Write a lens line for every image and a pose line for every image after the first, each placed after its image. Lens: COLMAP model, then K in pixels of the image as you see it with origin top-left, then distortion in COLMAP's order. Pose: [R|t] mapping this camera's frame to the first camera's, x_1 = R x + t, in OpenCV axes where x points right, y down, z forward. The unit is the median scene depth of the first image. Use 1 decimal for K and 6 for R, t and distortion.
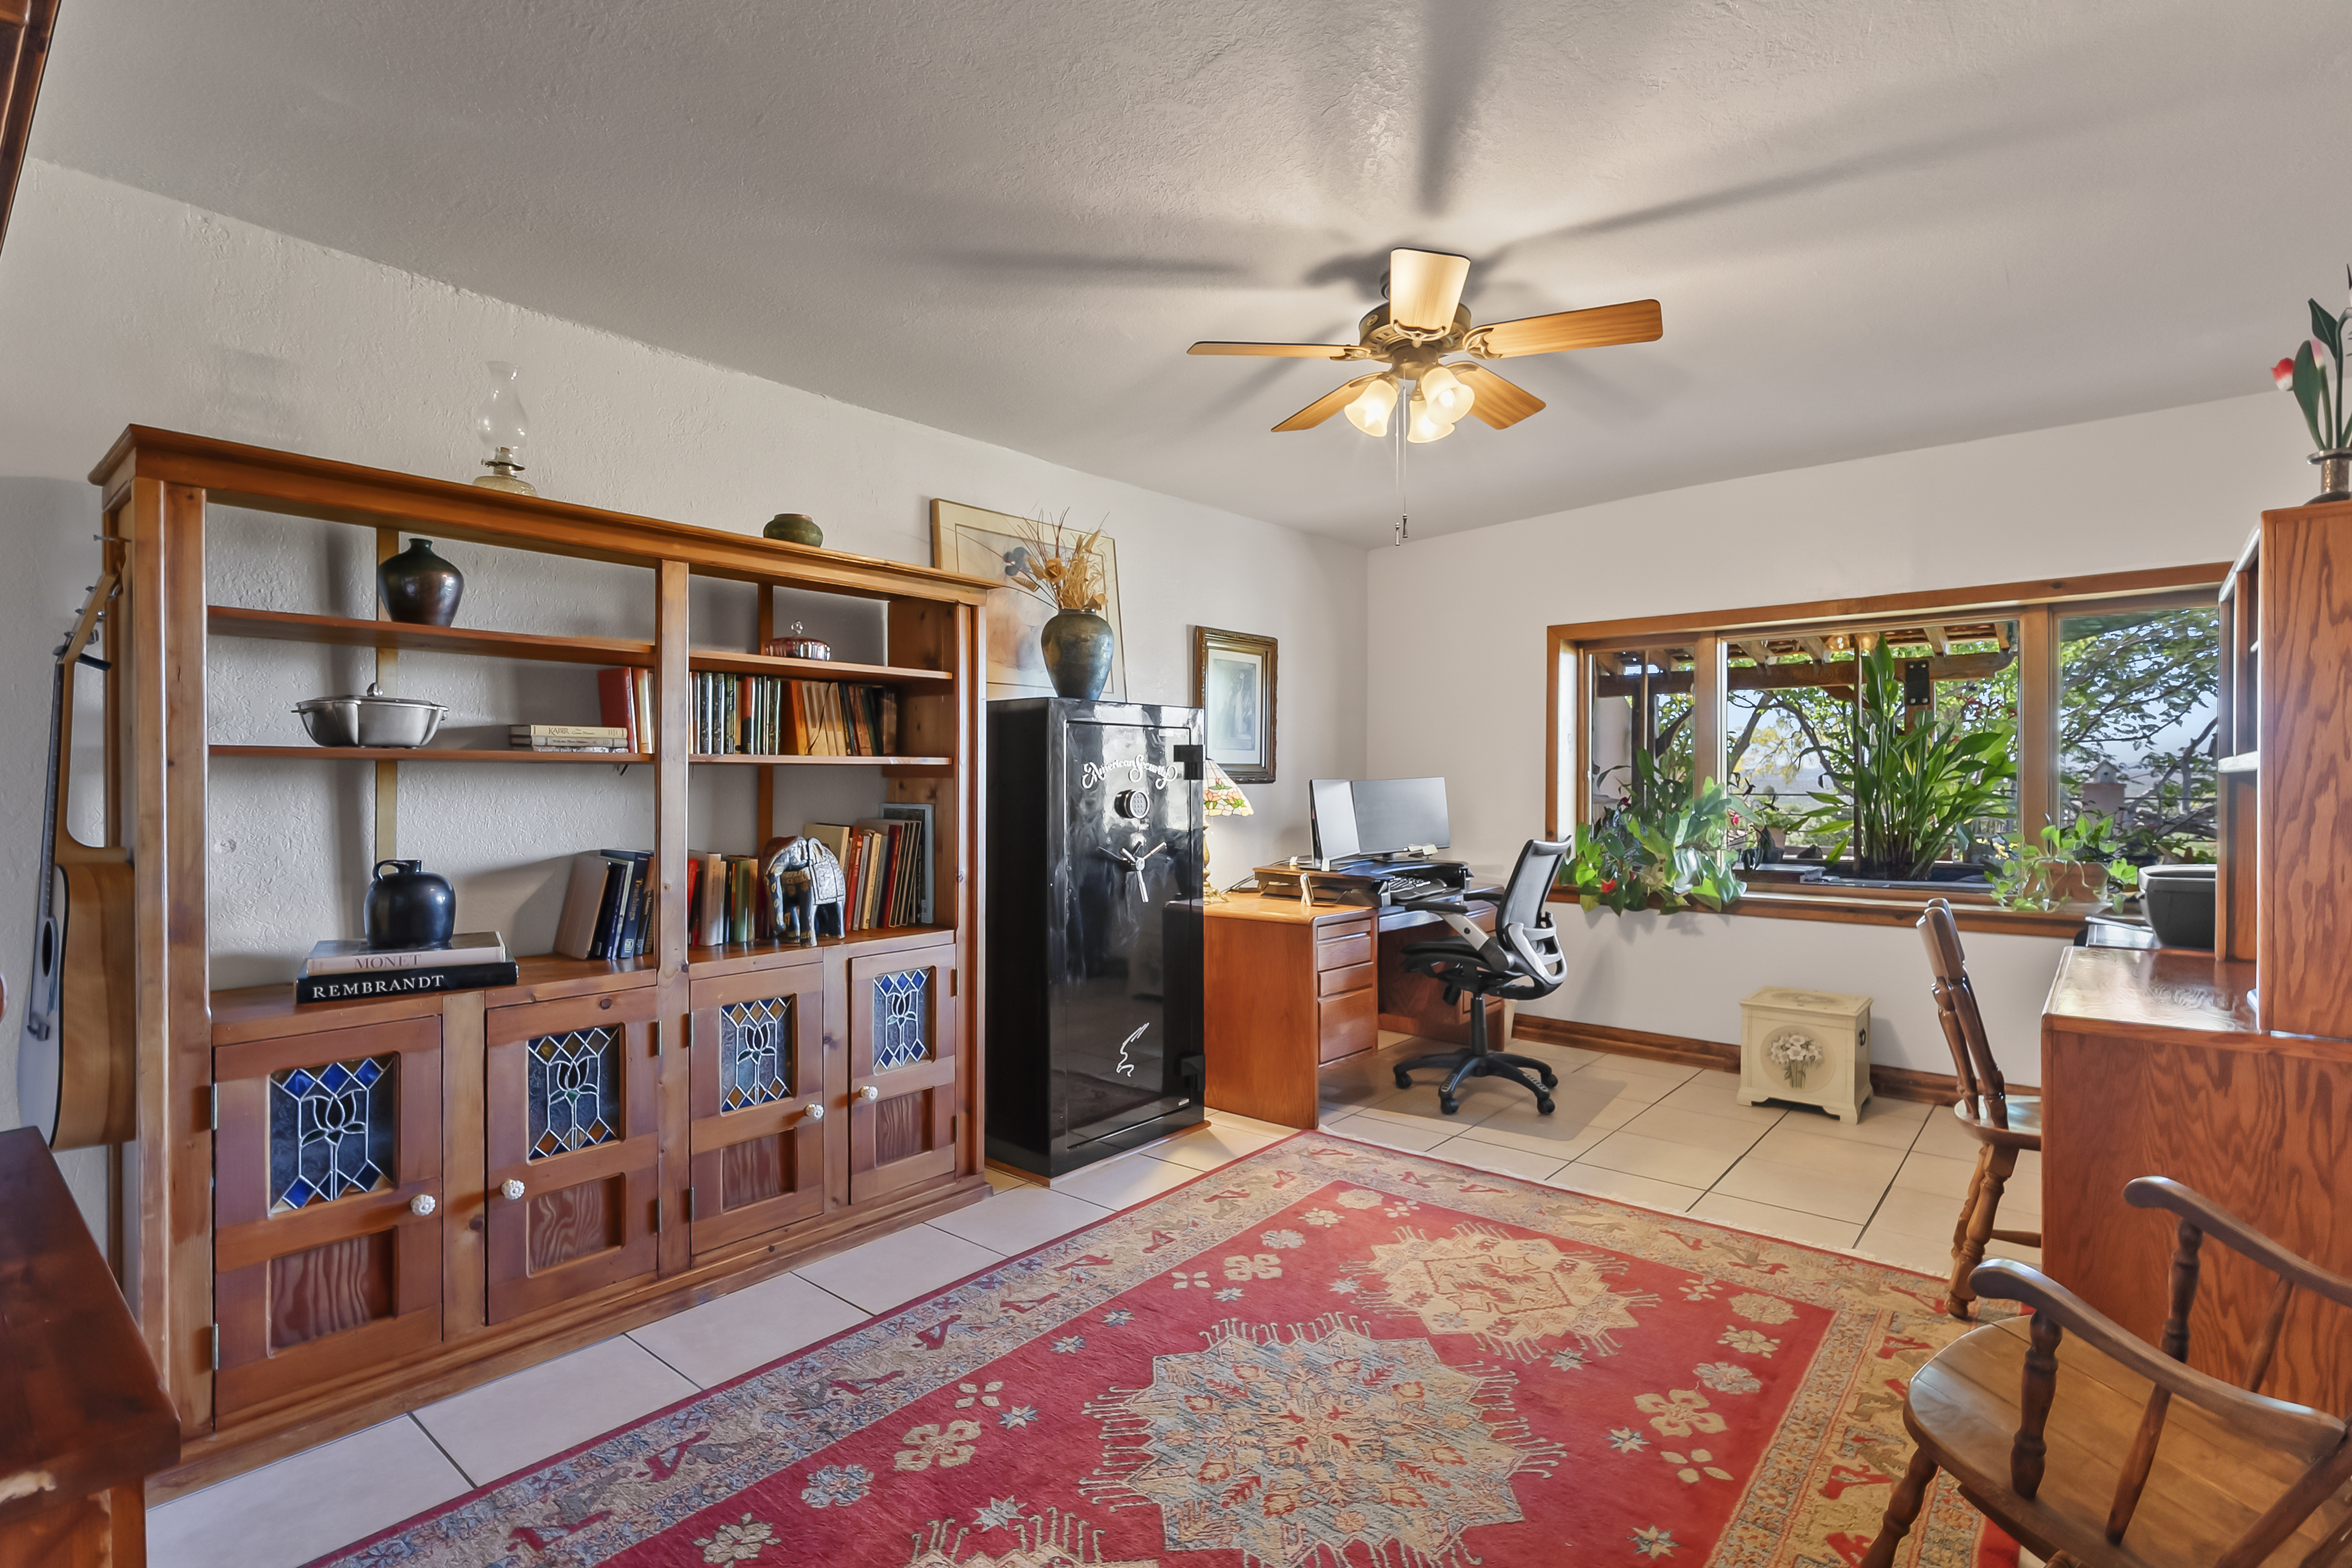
lens RADIAL K [[1071.1, 0, 1194.1], [0, 1071.1, 788.1], [0, 0, 1]] dist [-0.007061, 0.002377]
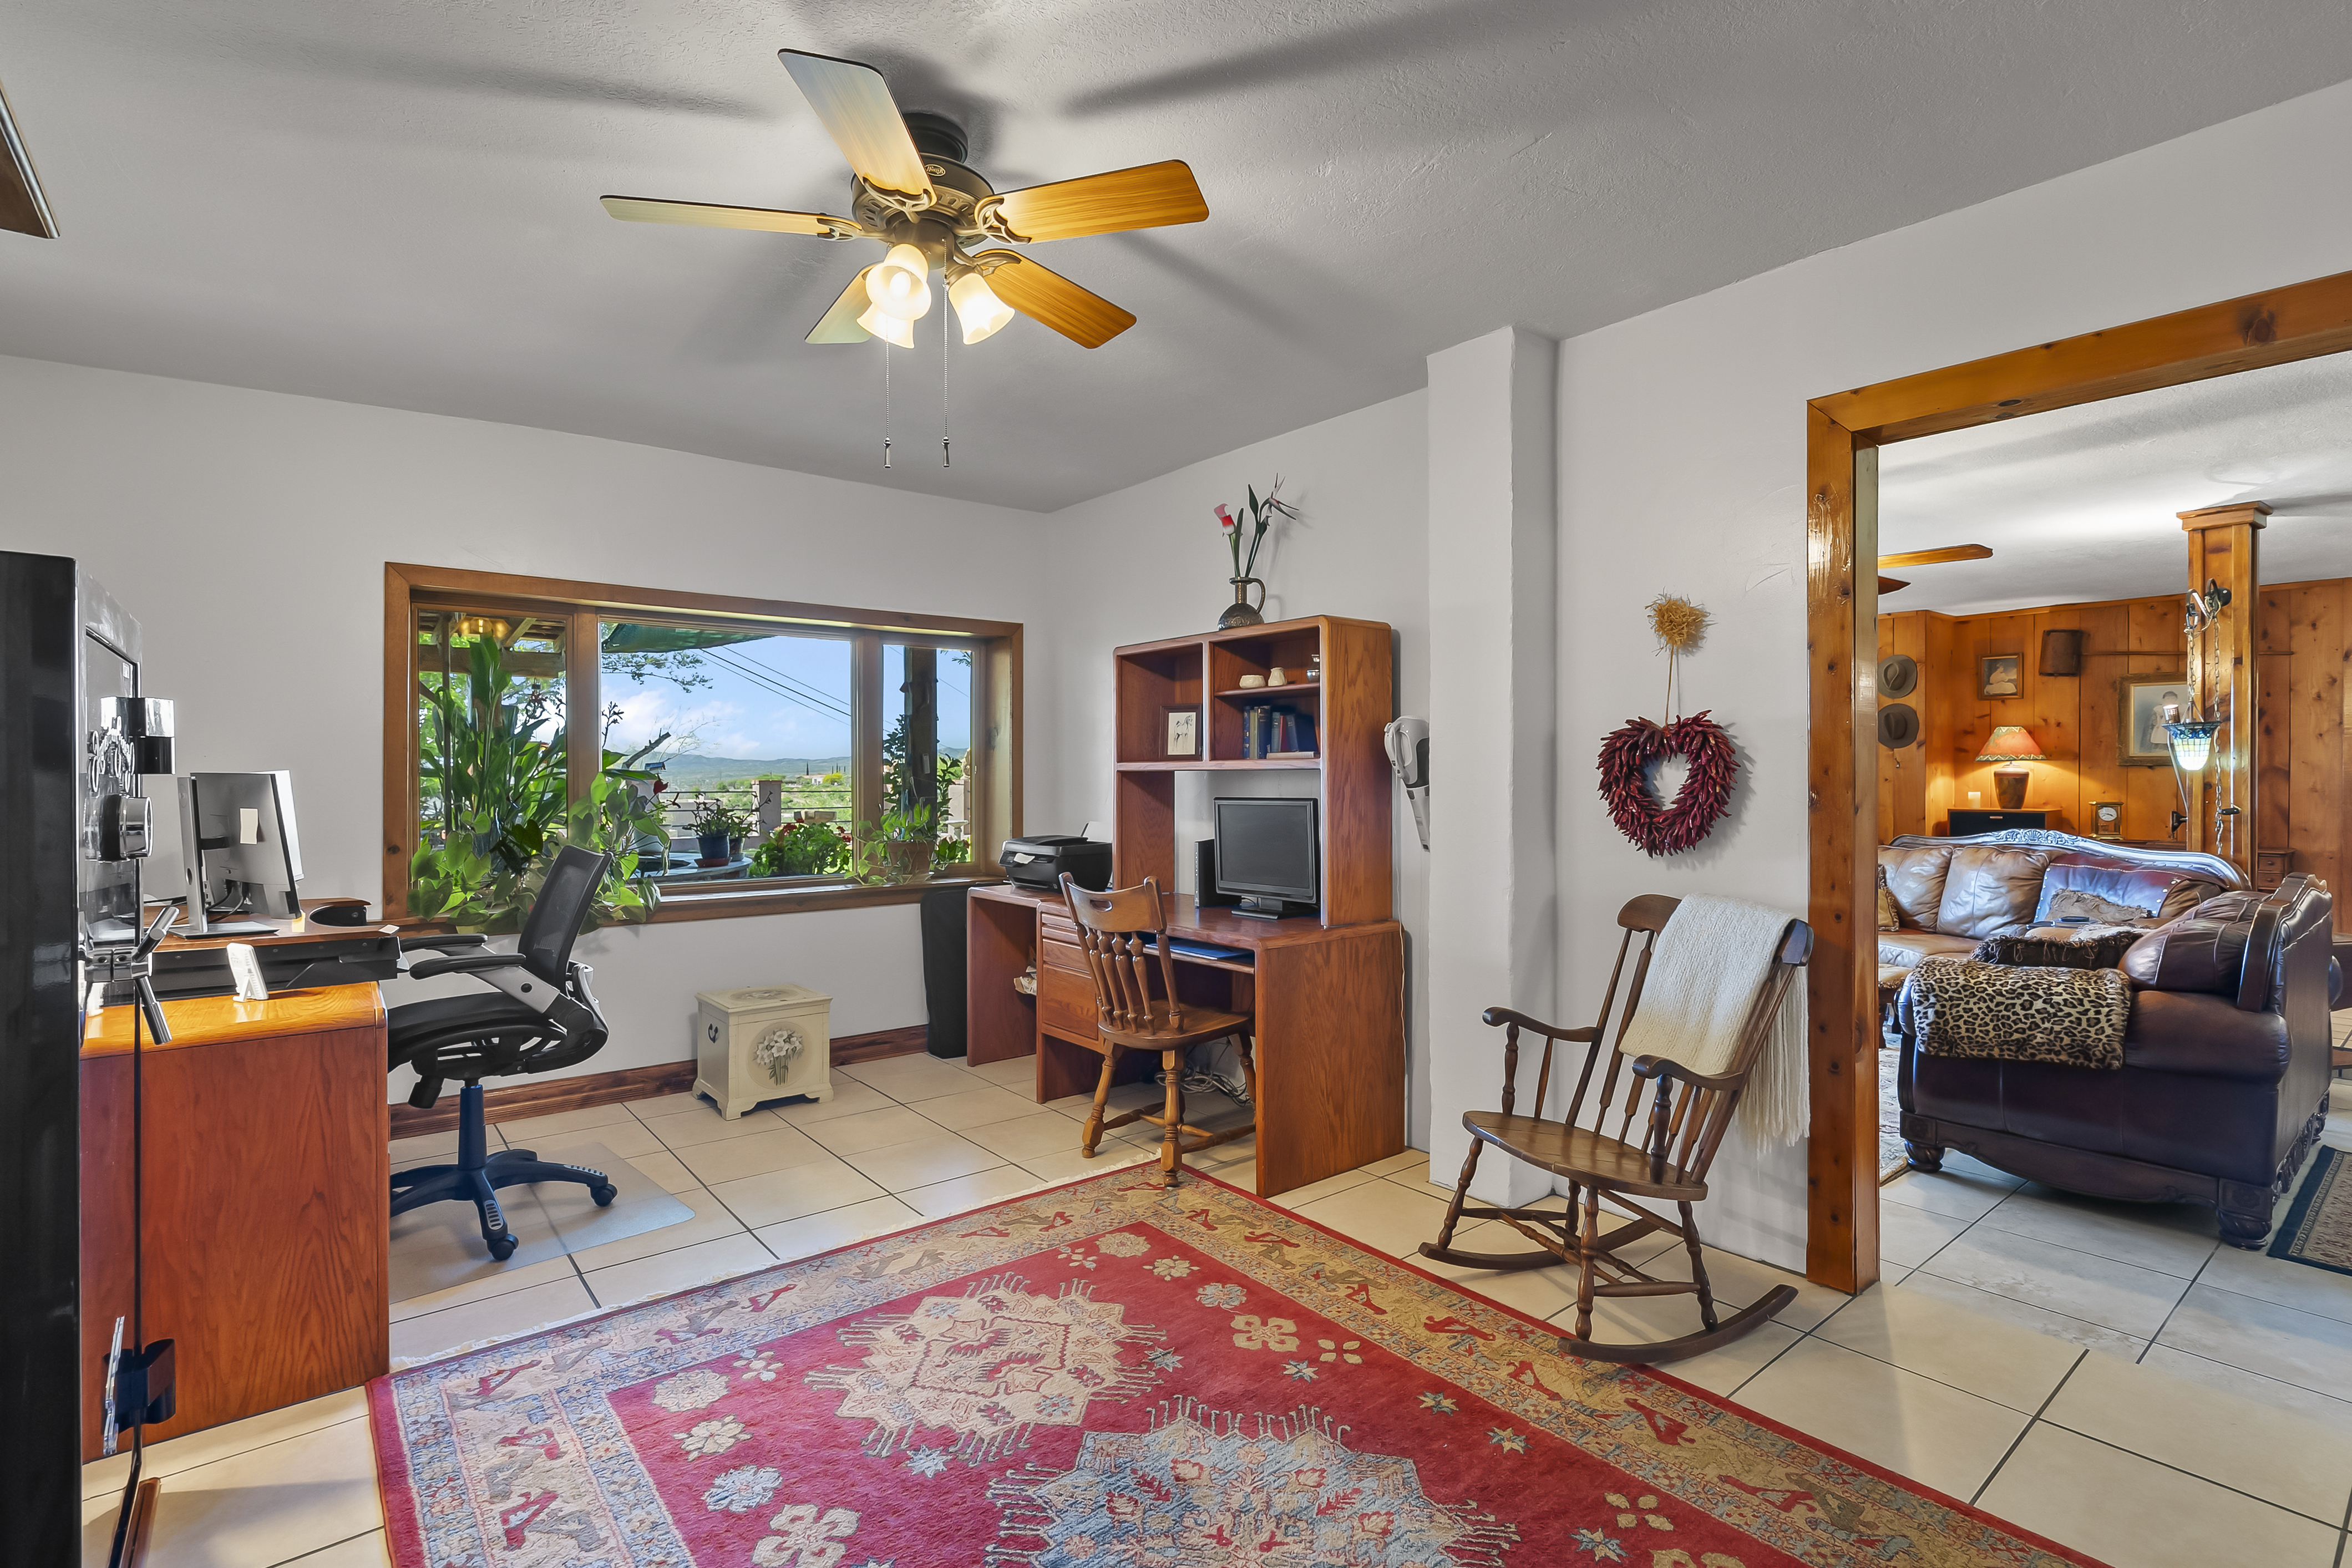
lens RADIAL K [[1071.1, 0, 1190.6], [0, 1071.1, 778.9], [0, 0, 1]] dist [-0.007061, 0.002377]
pose [[0.217682, 0.000159, 0.976020, -0.489092], [0.005693, 0.999983, -0.001432, -0.001928], [-0.976003, 0.005868, 0.217678, 0.601927]]
